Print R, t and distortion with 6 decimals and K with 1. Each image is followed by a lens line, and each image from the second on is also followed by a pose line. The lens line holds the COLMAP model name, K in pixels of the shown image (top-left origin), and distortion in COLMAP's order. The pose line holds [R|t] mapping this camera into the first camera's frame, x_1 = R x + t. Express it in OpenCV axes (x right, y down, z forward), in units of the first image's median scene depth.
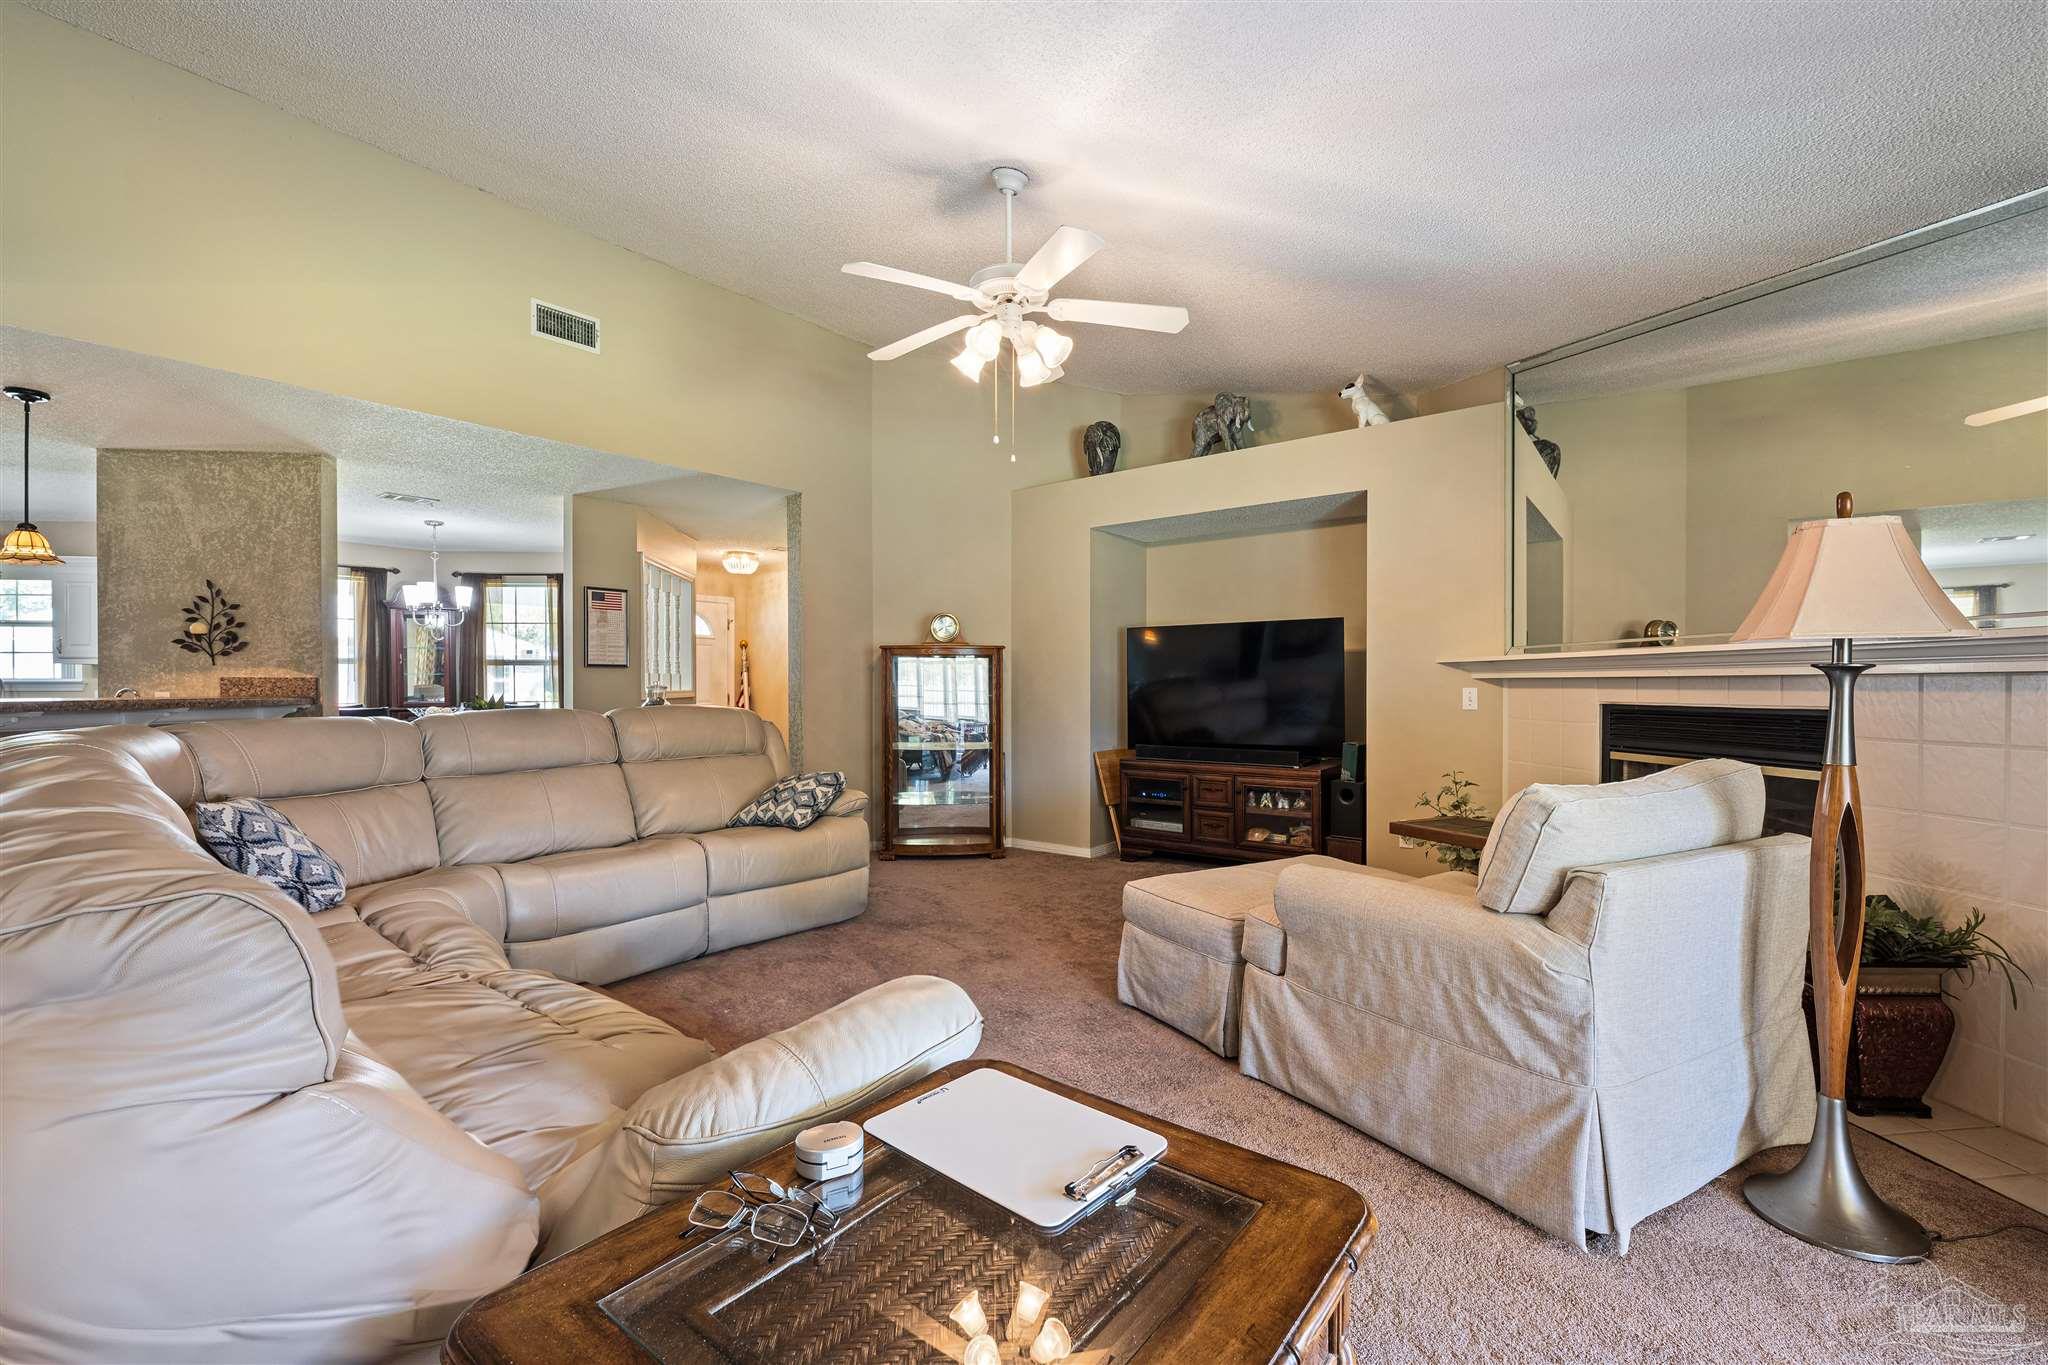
lens RADIAL K [[872.6, 0, 1026.4], [0, 872.6, 691.7], [0, 0, 1]] dist [0.000002, 0.000174]
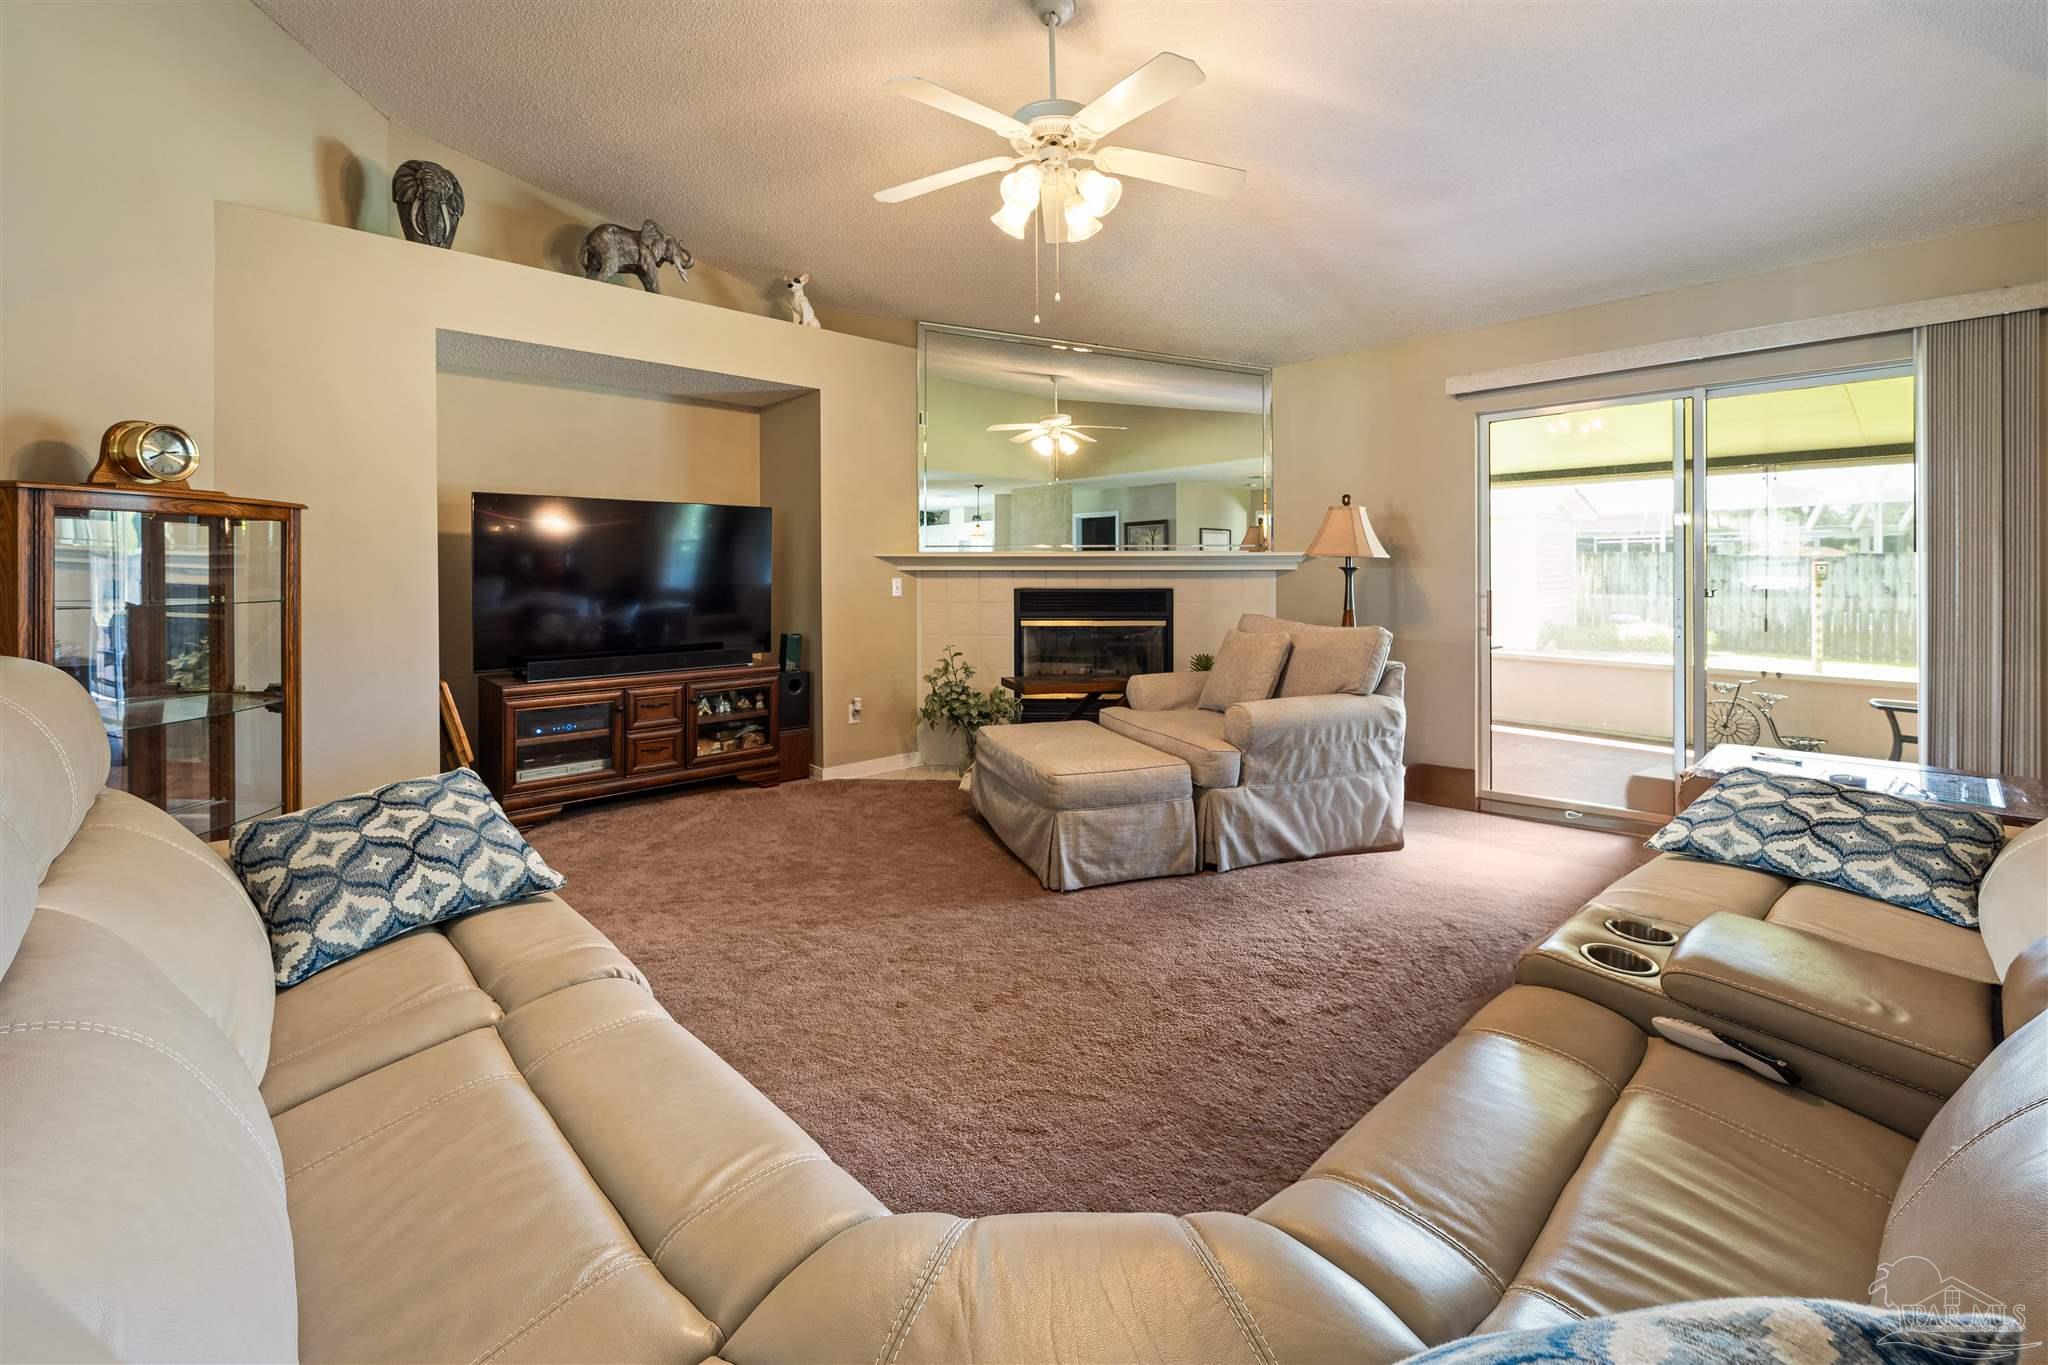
lens RADIAL K [[854.2, 0, 1029.3], [0, 854.2, 581.2], [0, 0, 1]] dist [-0.000768, 0.000033]
pose [[0.141447, -0.007625, 0.989916, -0.587469], [0.009218, 0.999937, 0.006385, -0.005906], [-0.989903, 0.008222, 0.141508, 0.609744]]
